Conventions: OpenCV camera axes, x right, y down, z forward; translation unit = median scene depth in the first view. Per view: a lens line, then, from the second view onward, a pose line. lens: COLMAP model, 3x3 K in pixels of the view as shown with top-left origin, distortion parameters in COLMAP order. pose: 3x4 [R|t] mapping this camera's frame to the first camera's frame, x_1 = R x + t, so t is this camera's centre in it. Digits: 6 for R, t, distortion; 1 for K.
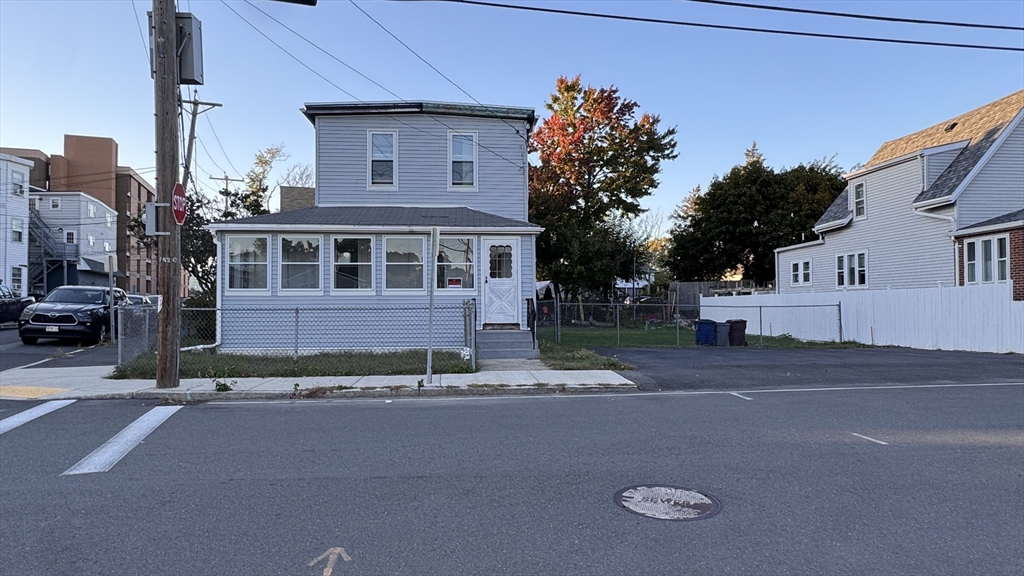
lens RADIAL K [[641.1, 0, 515.9], [0, 641.1, 288.8], [0, 0, 1]] dist [0.005308, 0.000831]
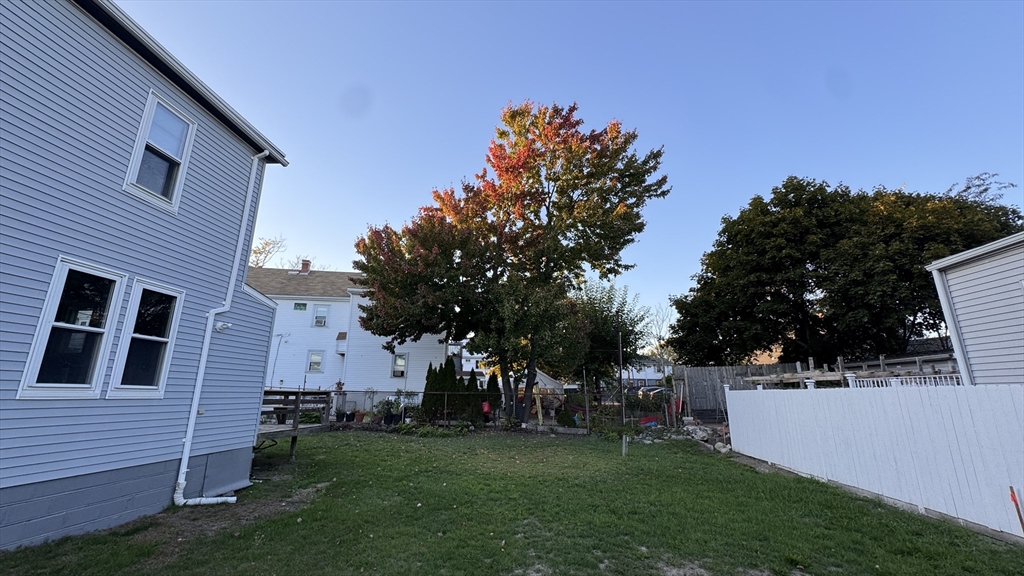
lens RADIAL K [[405.6, 0, 511.2], [0, 405.6, 287.8], [0, 0, 1]] dist [-0.002489, -0.000458]
pose [[0.984628, -0.033812, -0.171361, 0.162992], [-0.005608, 0.974458, -0.224500, 0.006131], [0.174575, 0.222010, 0.959289, 0.594330]]
